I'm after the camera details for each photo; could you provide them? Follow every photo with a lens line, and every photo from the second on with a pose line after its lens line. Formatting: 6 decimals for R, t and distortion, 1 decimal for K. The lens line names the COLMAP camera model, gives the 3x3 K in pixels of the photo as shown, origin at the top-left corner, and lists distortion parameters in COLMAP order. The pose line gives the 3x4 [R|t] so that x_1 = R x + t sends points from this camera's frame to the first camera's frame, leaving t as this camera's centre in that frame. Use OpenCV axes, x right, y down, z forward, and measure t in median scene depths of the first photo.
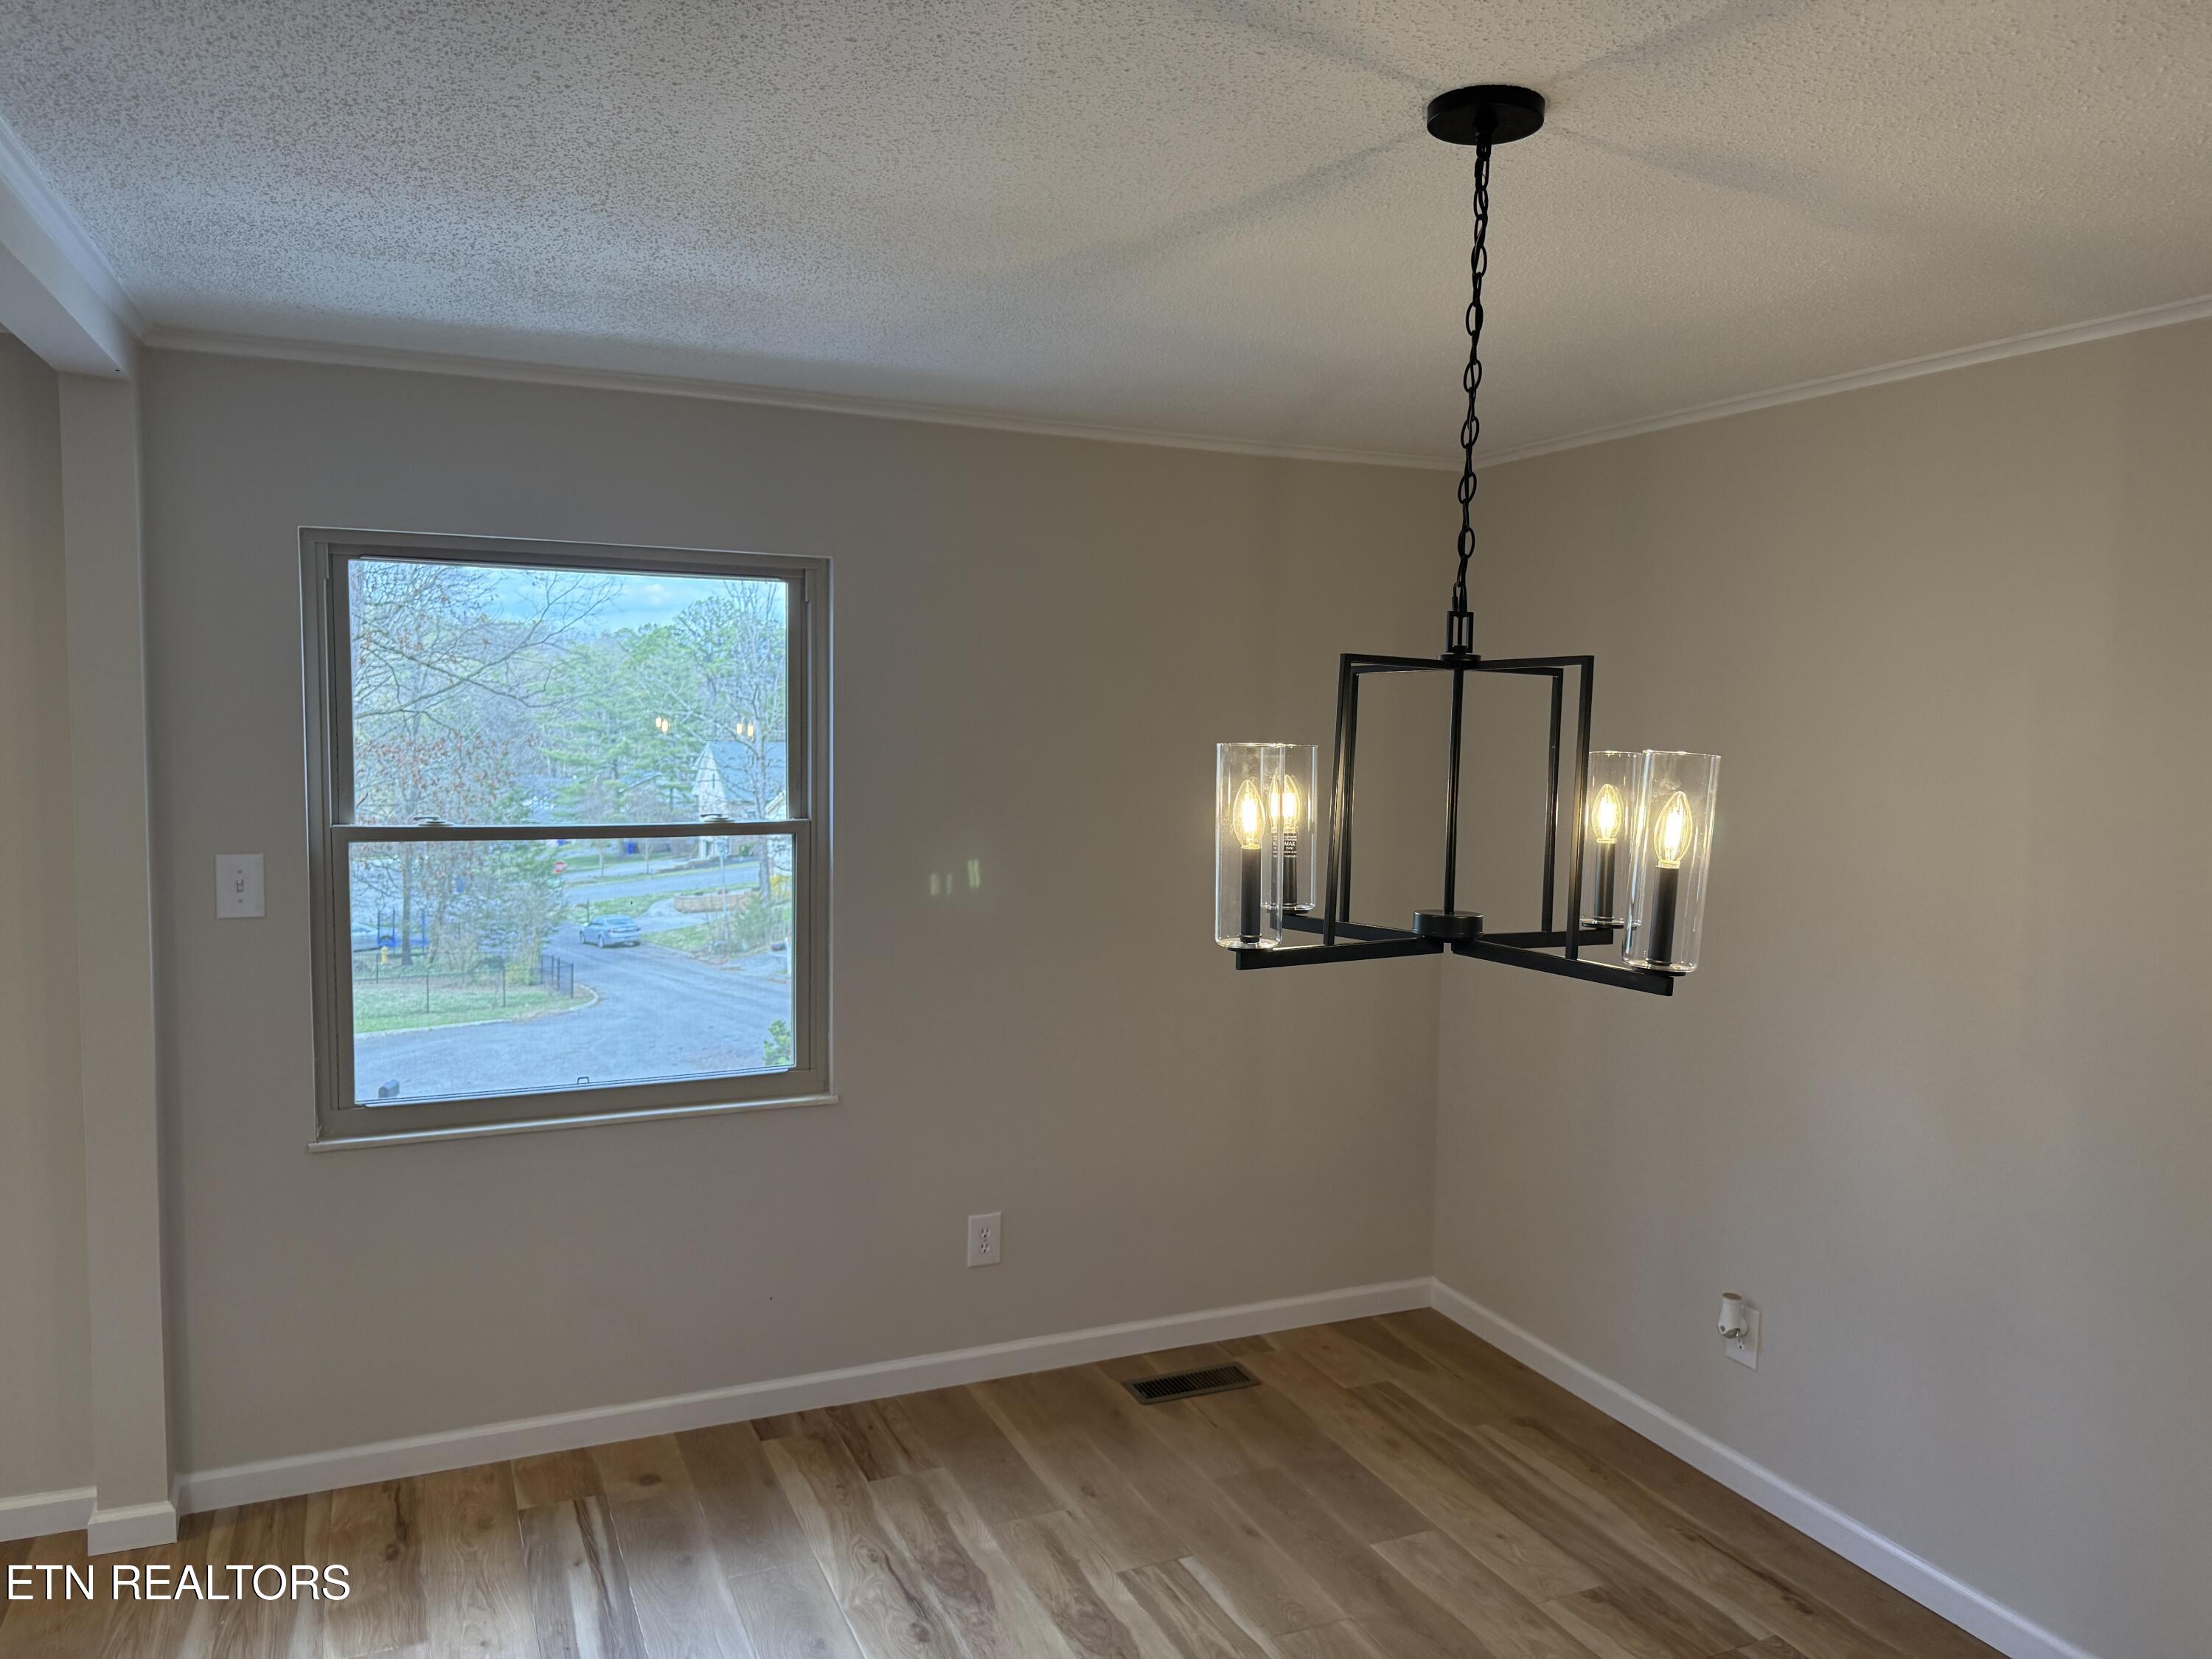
lens RADIAL K [[1558.9, 0, 1162.5], [0, 1558.9, 873.8], [0, 0, 1]] dist [0.045871, -0.047181]
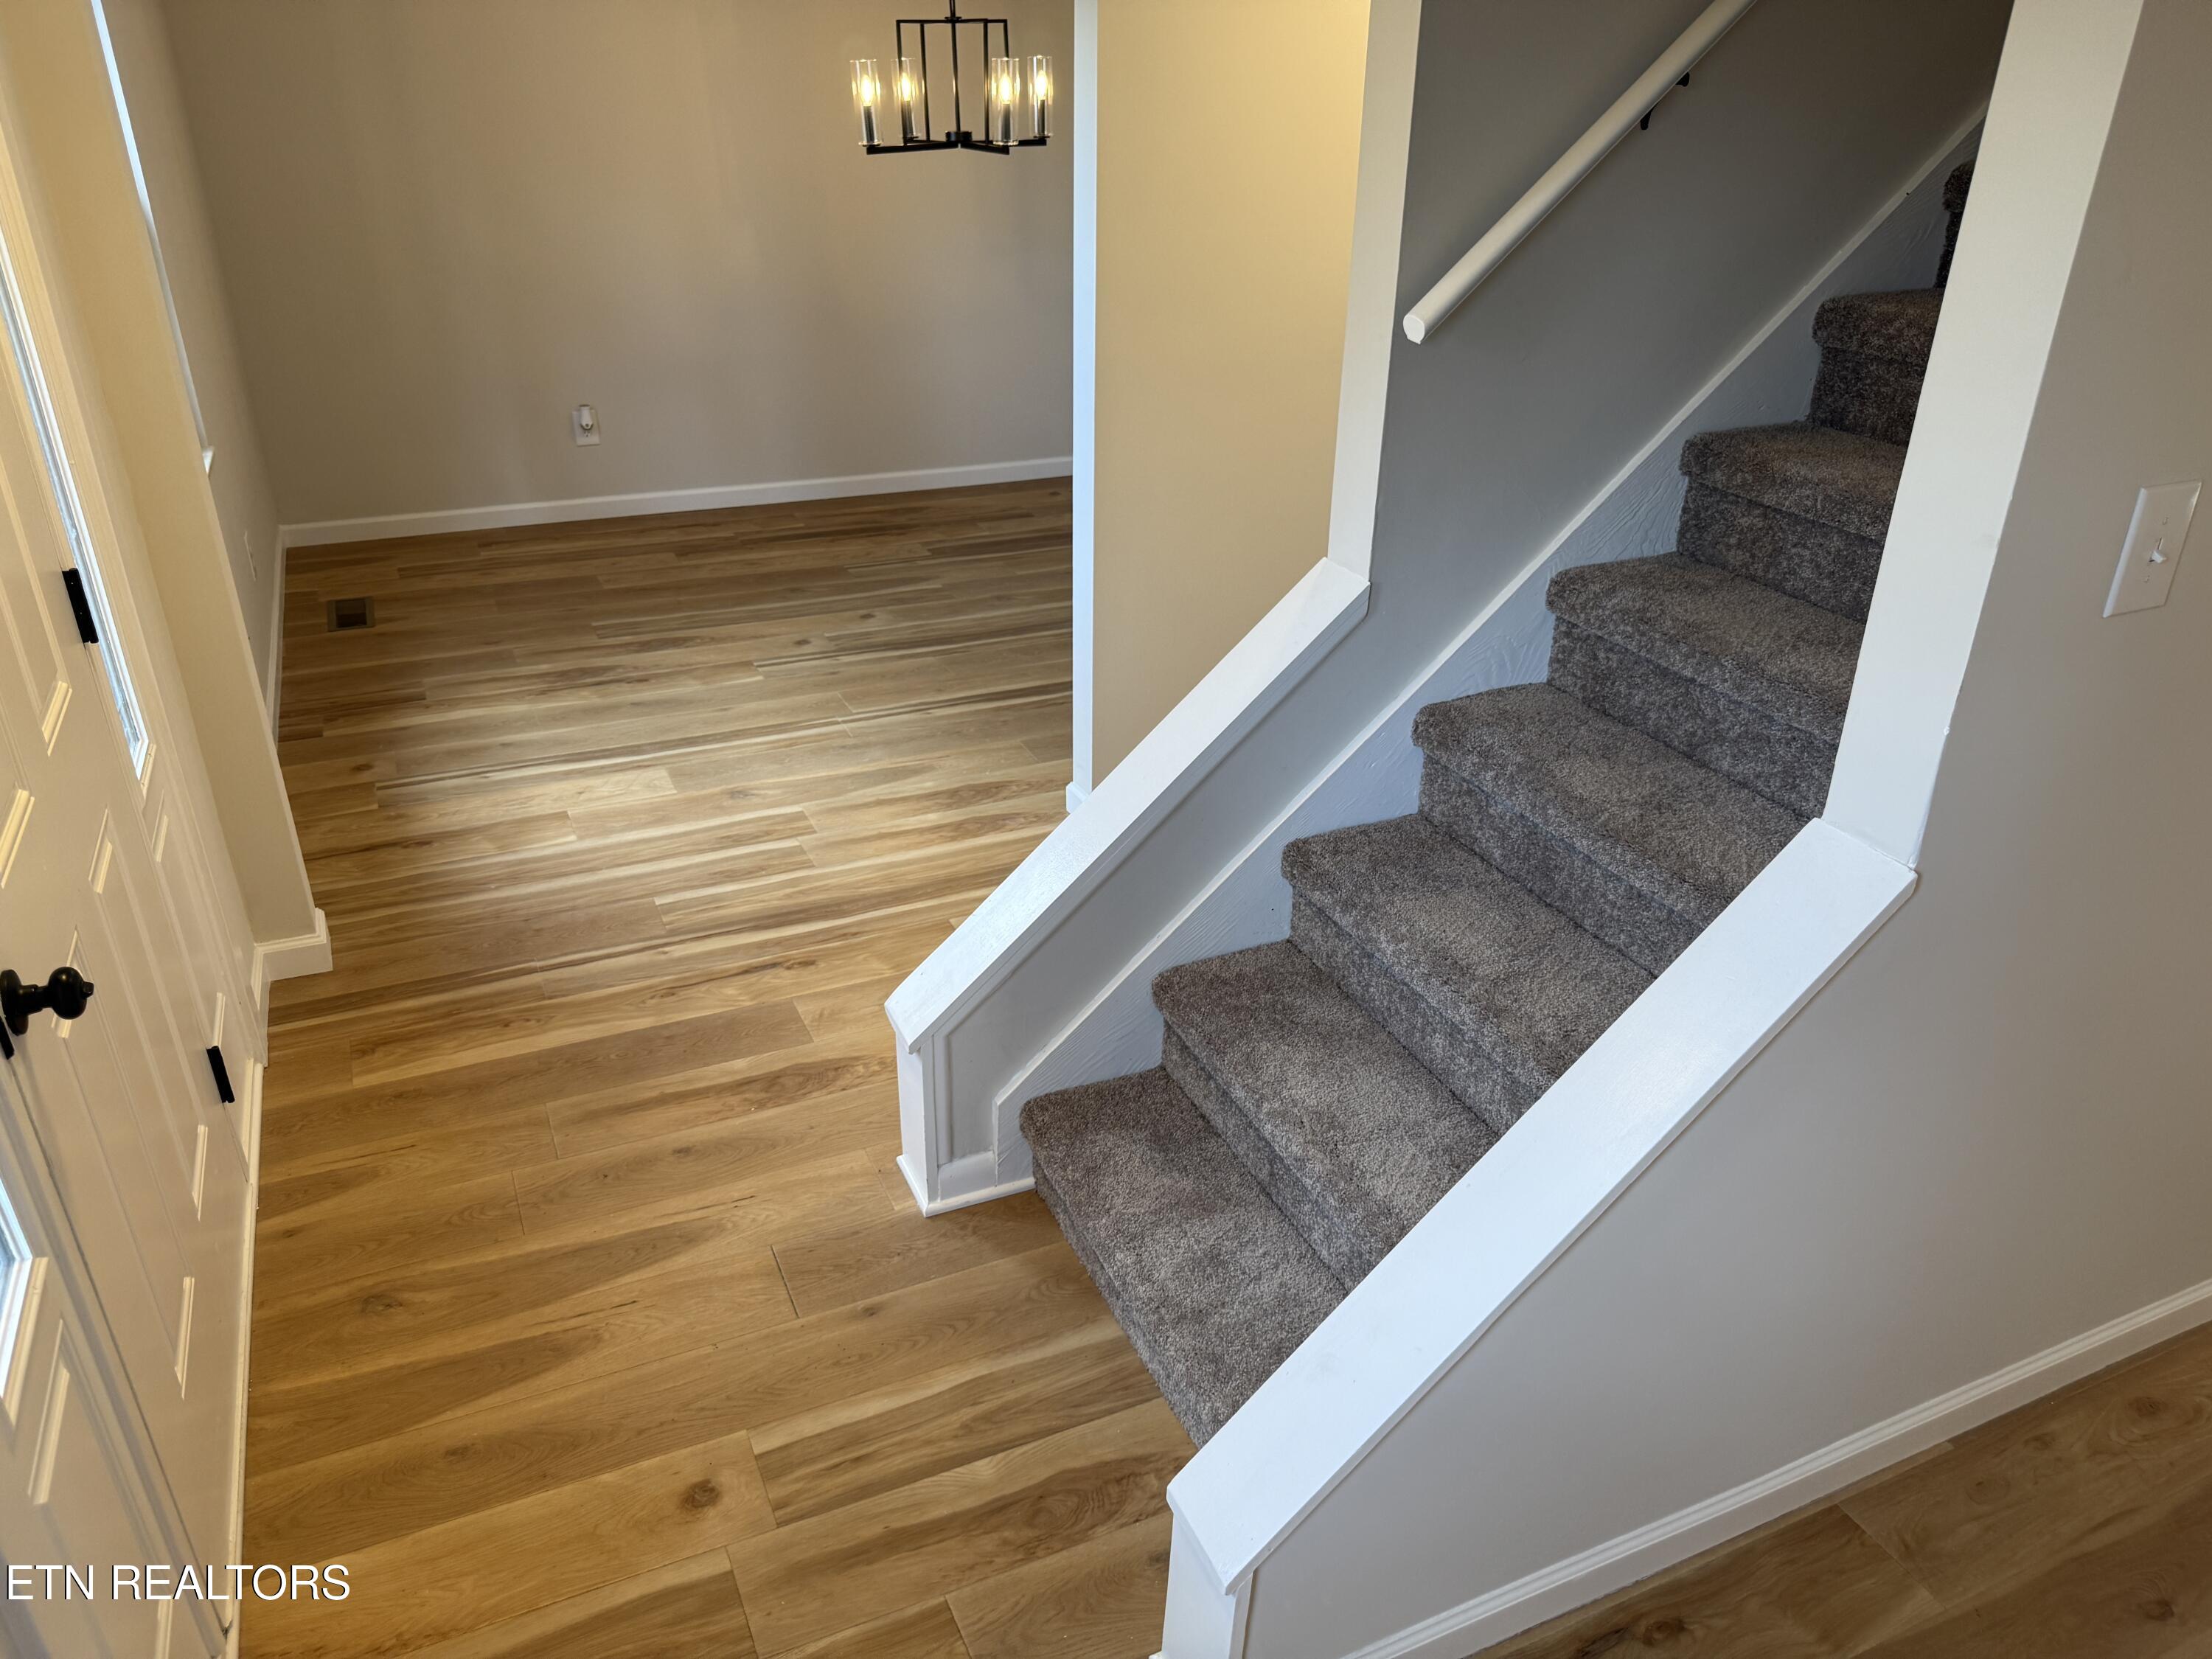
lens RADIAL K [[1558.9, 0, 1113.9], [0, 1558.9, 822.0], [0, 0, 1]] dist [0.045871, -0.047181]
pose [[-0.004019, -0.466943, 0.884278, -1.417536], [0.083387, 0.881049, 0.465617, -0.083598], [-0.996509, 0.075608, 0.035396, 0.404180]]
